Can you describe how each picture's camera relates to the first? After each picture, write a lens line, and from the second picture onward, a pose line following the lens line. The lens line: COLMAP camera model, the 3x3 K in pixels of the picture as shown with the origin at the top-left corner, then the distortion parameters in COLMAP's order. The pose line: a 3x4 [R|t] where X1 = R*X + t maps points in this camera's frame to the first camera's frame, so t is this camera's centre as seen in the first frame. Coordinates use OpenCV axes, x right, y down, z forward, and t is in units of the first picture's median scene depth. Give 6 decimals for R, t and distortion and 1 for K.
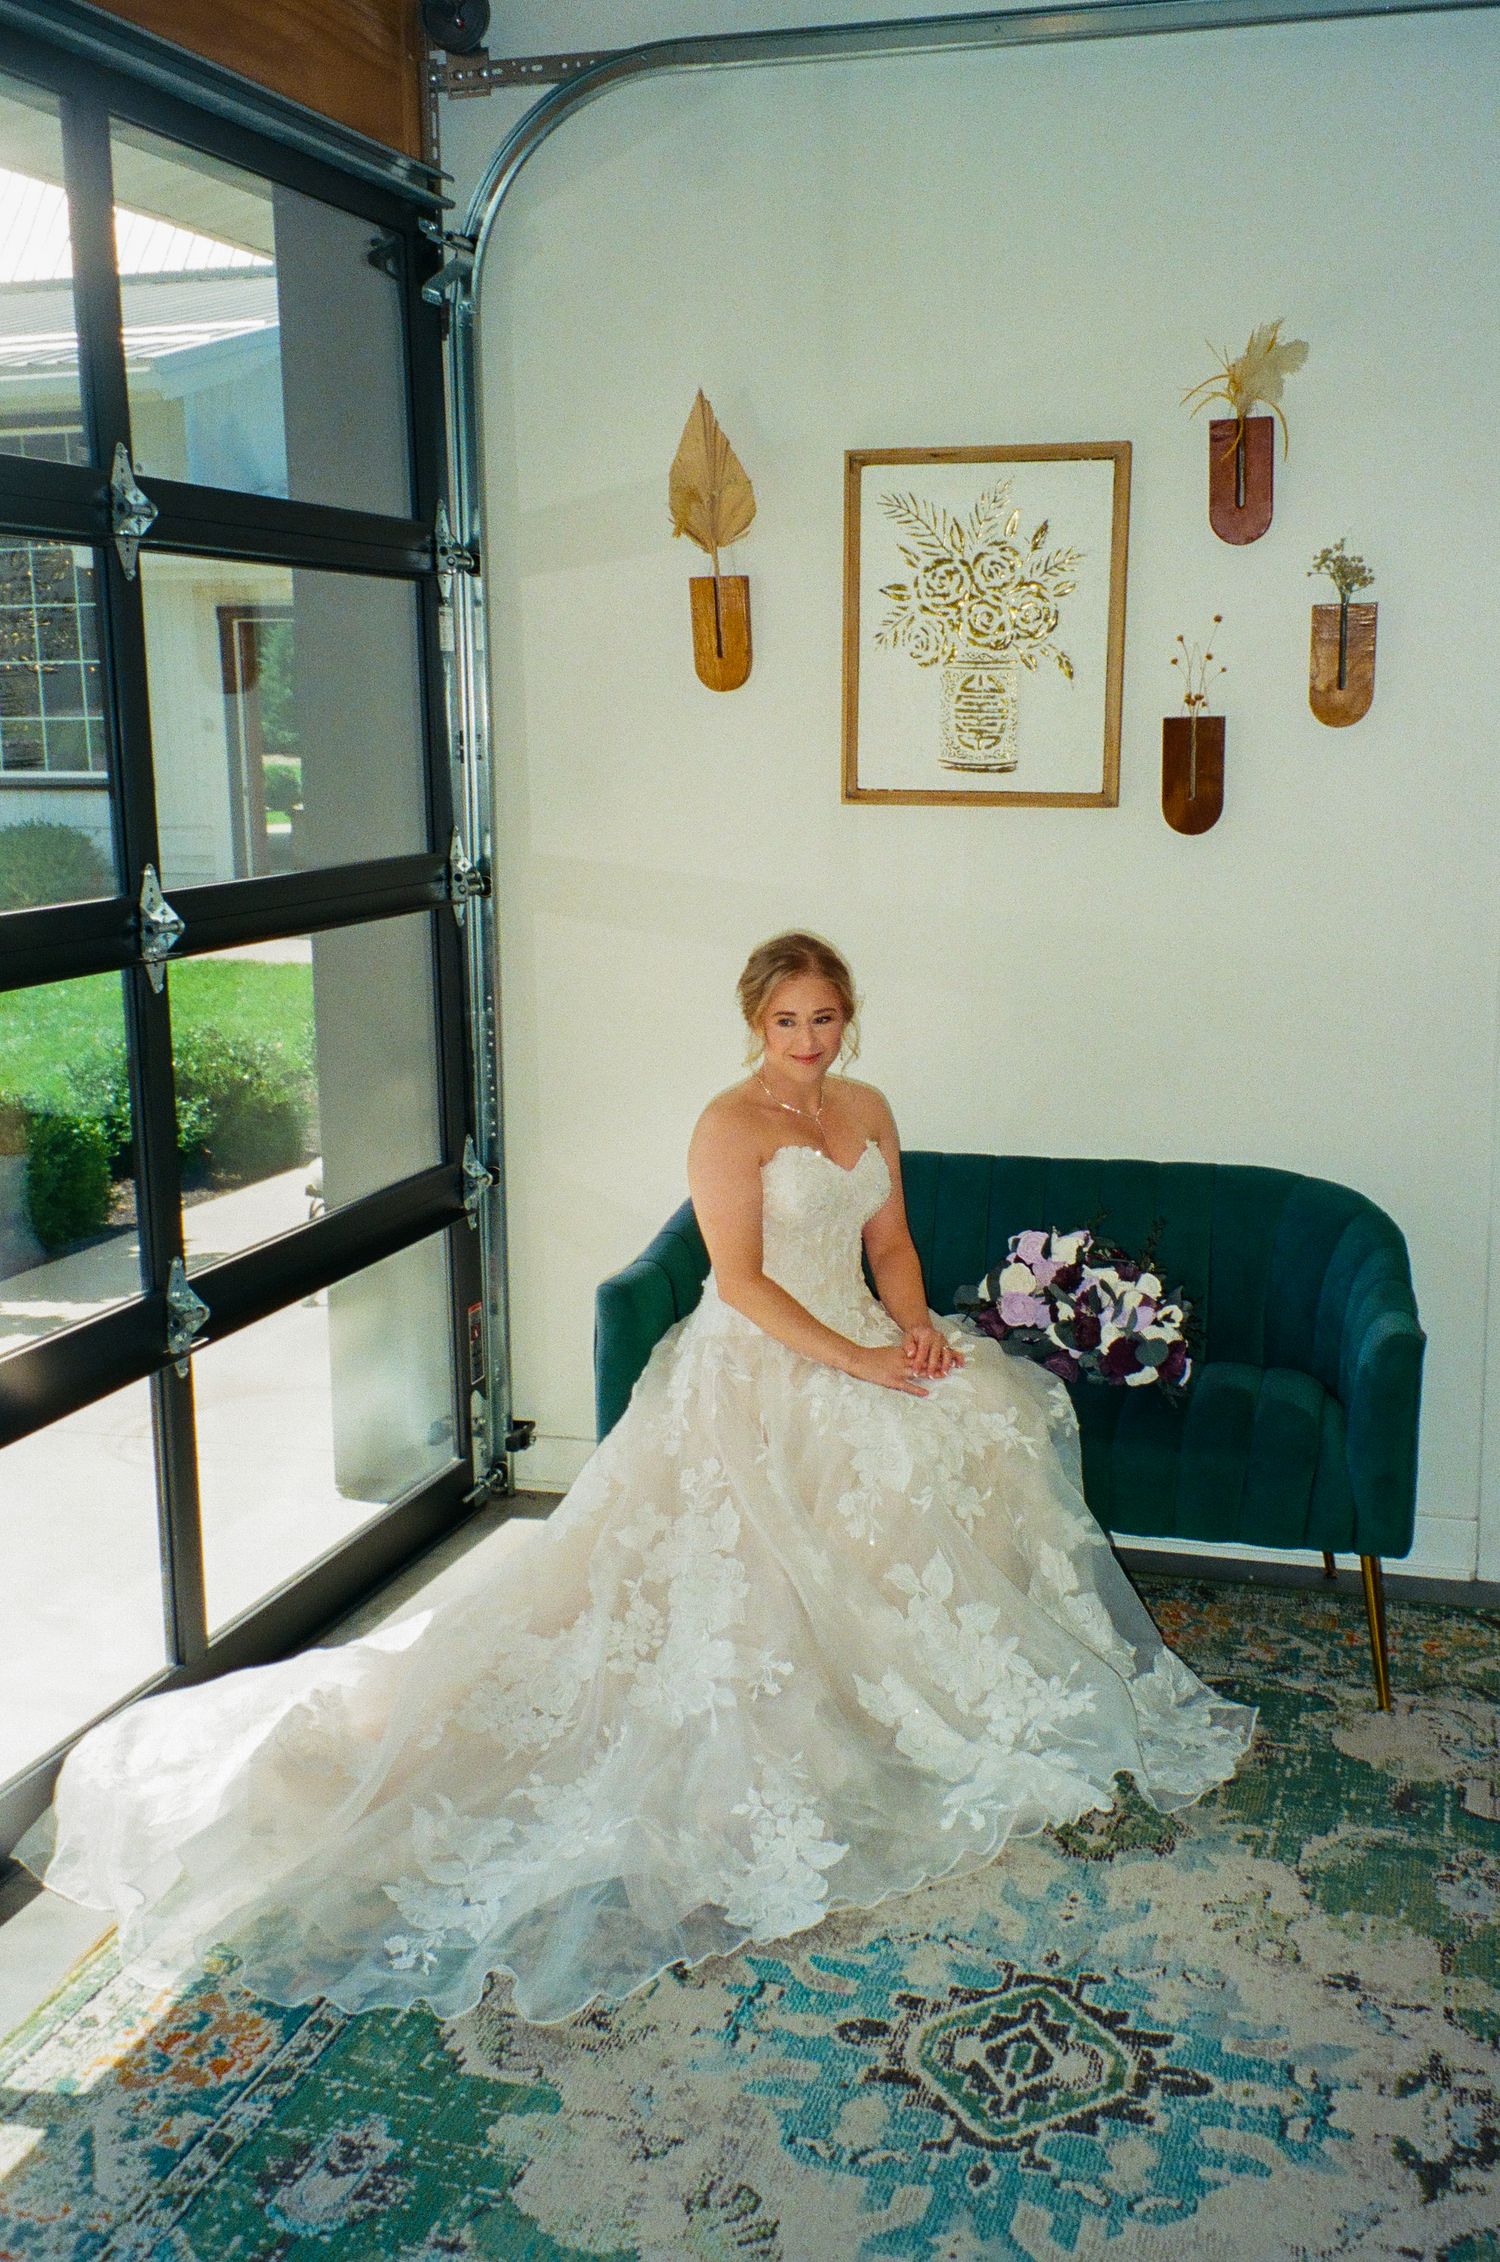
lens RADIAL K [[2372.0, 0, 789.0], [0, 2372.0, 1132.7], [0, 0, 1]] dist [0.174415, -0.353456]
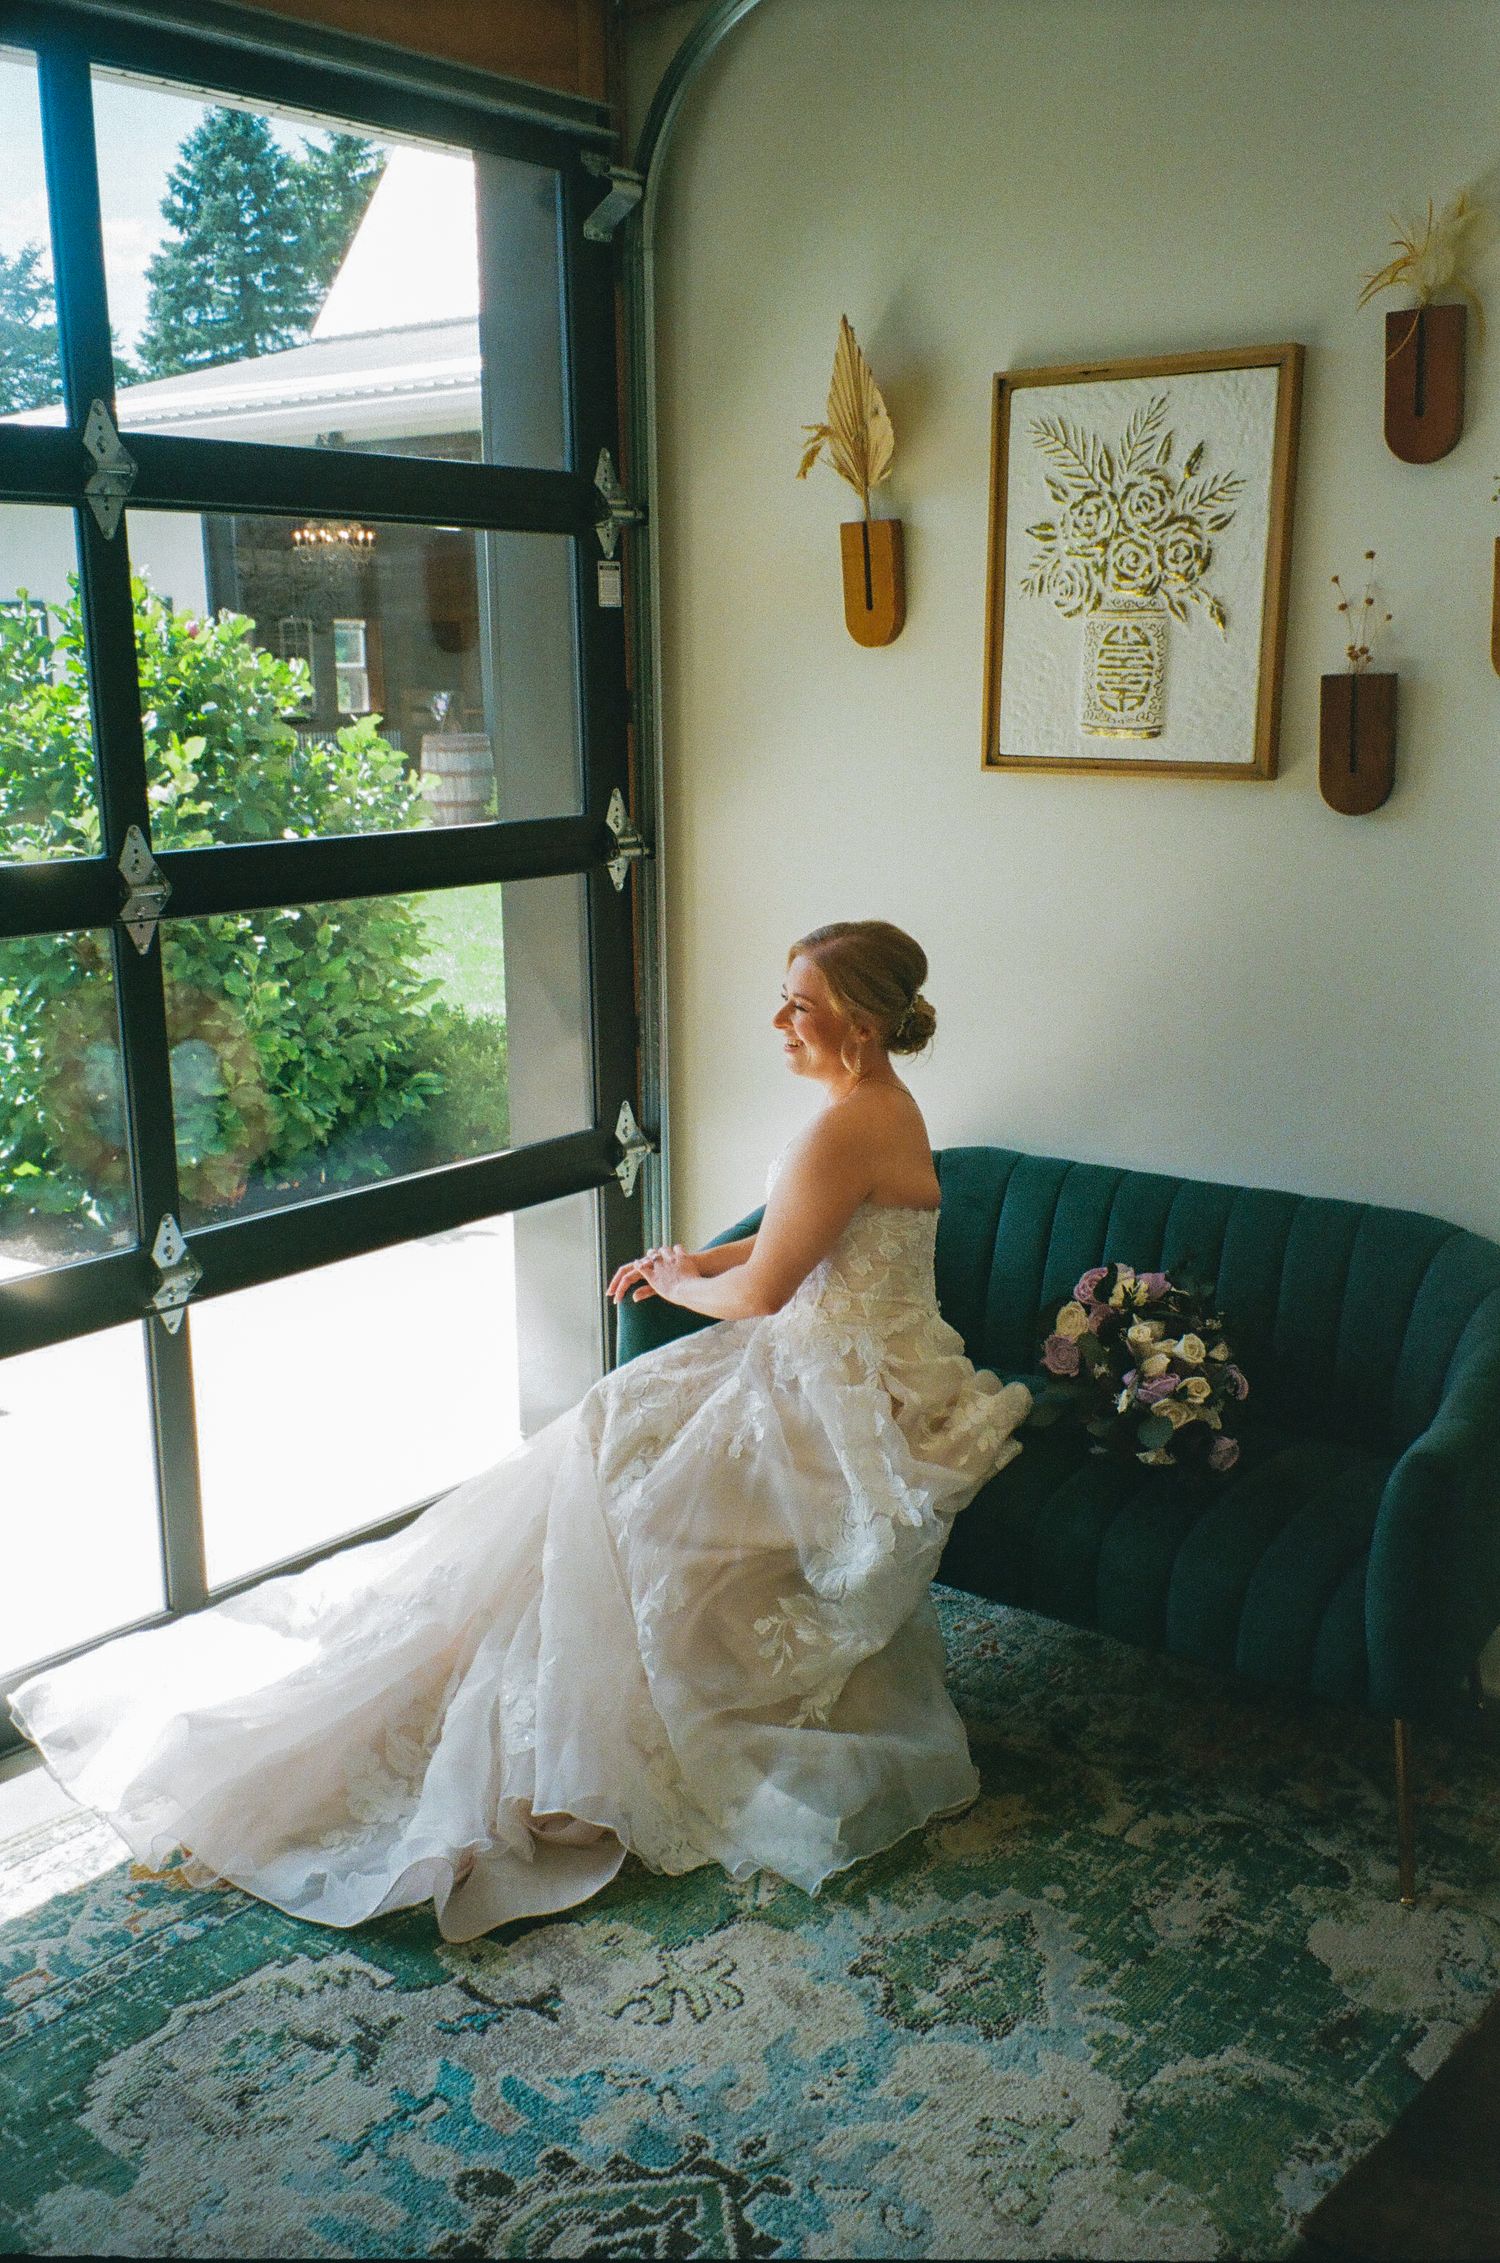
lens RADIAL K [[2138.5, 0, 750.0], [0, 2138.5, 1131.5], [0, 0, 1]] dist [0.164636, -0.326204]
pose [[0.923321, 0.080175, -0.375566, 0.271138], [-0.064394, 0.996440, 0.054405, -0.042349], [0.378591, -0.026049, 0.925197, 0.216070]]
